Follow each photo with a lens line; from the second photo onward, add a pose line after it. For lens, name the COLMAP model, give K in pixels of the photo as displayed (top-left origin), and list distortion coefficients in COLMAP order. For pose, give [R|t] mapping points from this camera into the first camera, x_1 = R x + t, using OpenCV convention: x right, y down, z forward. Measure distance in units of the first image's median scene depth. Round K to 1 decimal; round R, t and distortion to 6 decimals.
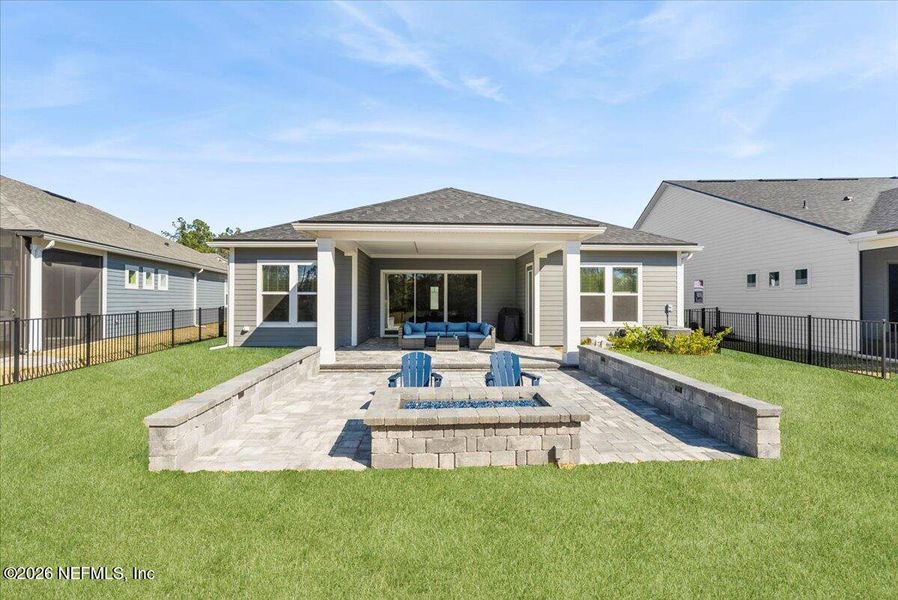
lens RADIAL K [[425.6, 0, 463.5], [0, 425.6, 315.8], [0, 0, 1]] dist [0.001245, 0.000649]
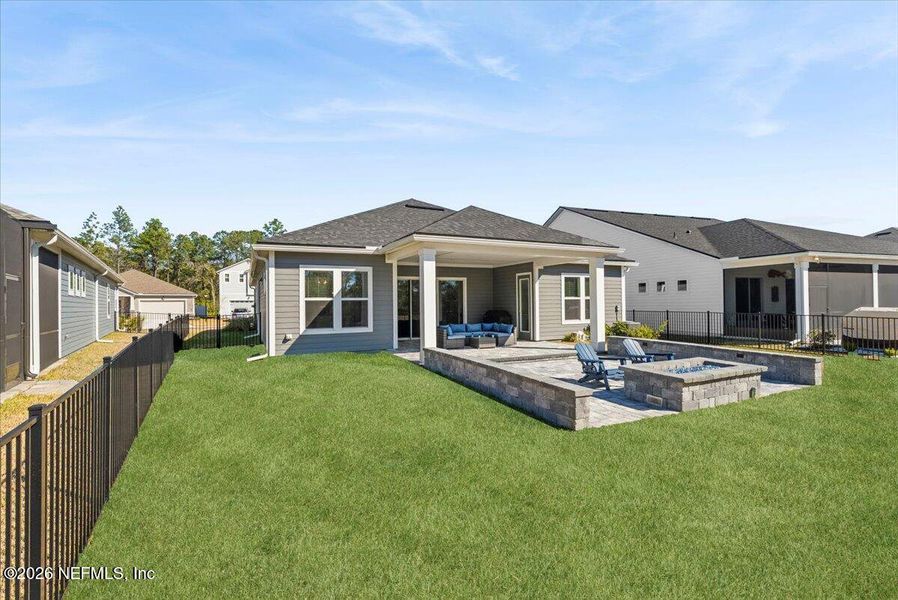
lens RADIAL K [[425.6, 0, 468.8], [0, 425.6, 306.1], [0, 0, 1]] dist [0.001245, 0.000649]
pose [[0.913354, -0.014191, 0.406919, -0.524645], [0.028177, 0.999200, -0.028398, 0.000232], [-0.406190, 0.037403, 0.913023, -0.033562]]
